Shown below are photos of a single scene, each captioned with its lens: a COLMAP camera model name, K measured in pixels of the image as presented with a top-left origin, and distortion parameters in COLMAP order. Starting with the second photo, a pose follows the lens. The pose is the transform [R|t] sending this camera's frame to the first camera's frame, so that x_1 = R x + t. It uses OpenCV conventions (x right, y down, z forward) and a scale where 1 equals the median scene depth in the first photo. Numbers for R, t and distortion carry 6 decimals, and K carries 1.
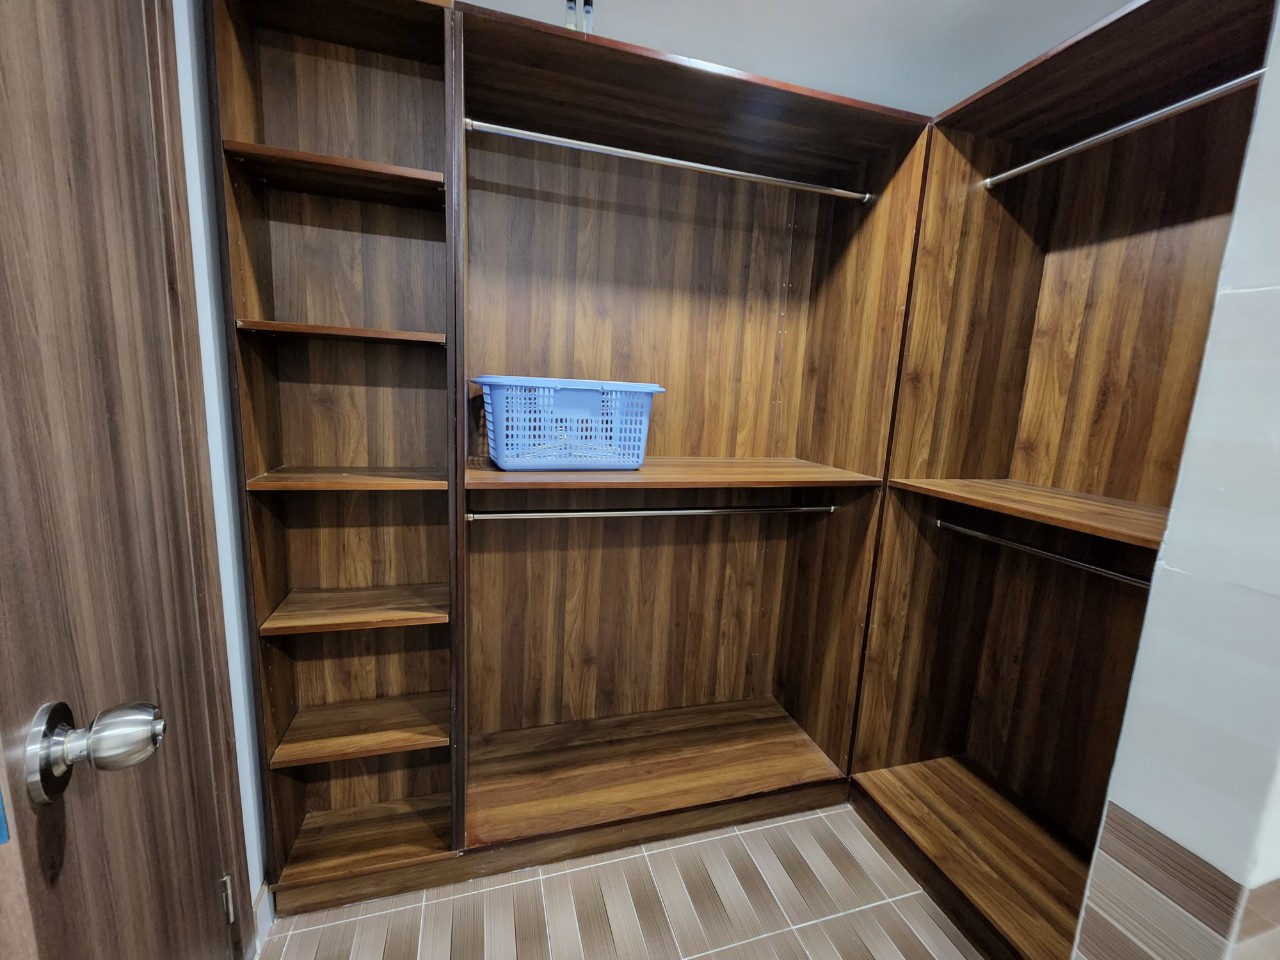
lens RADIAL K [[526.2, 0, 640.0], [0, 526.2, 480.0], [0, 0, 1]] dist [0.001021, 0.000093]
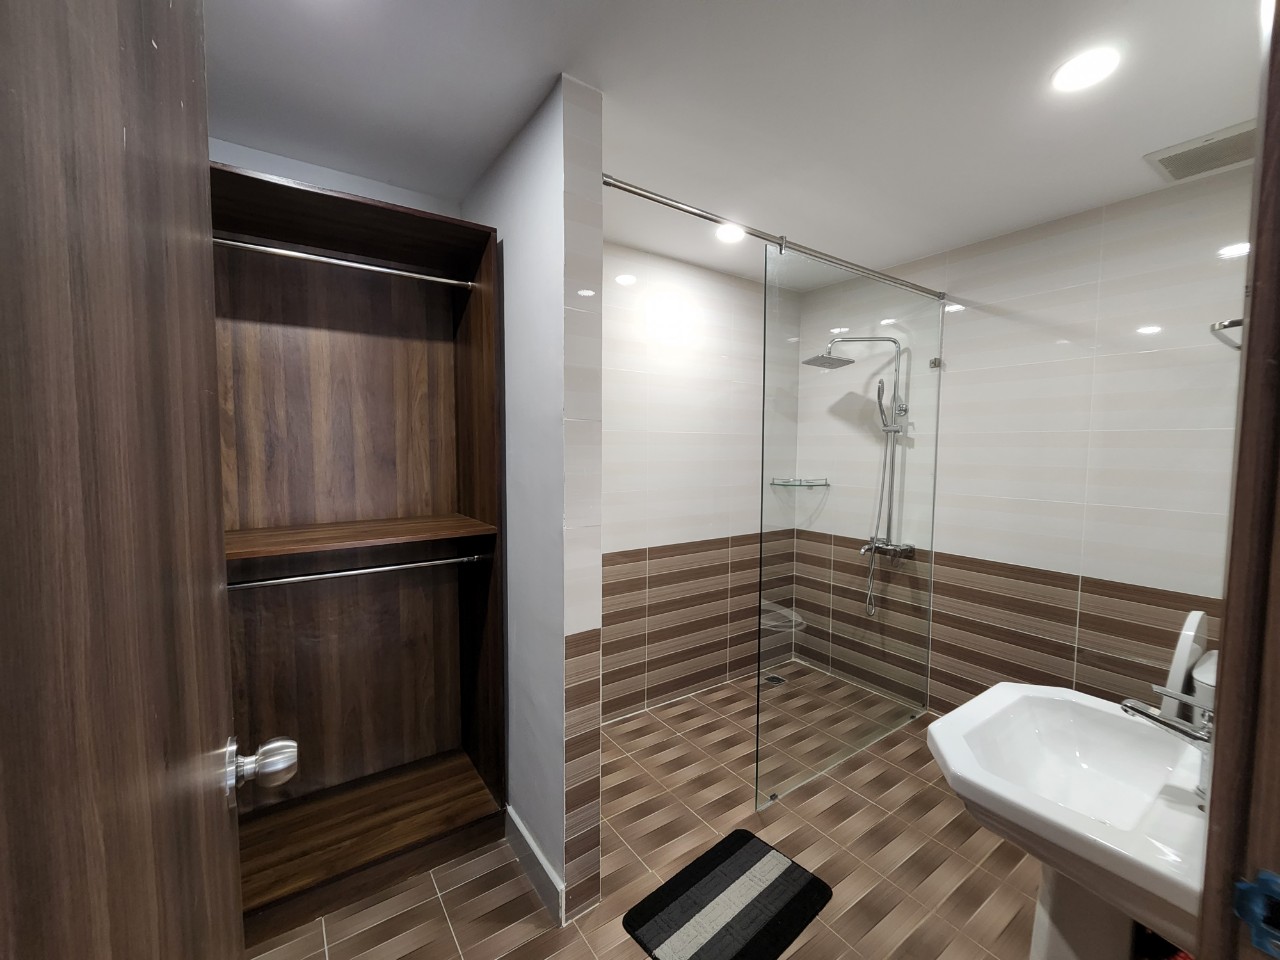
lens RADIAL K [[526.2, 0, 640.0], [0, 526.2, 480.0], [0, 0, 1]] dist [0.001021, 0.000093]
pose [[-0.311477, -0.117279, 0.942989, -0.569236], [0.133976, 0.977022, 0.165765, -0.175340], [-0.940762, 0.177970, -0.288607, 0.557586]]
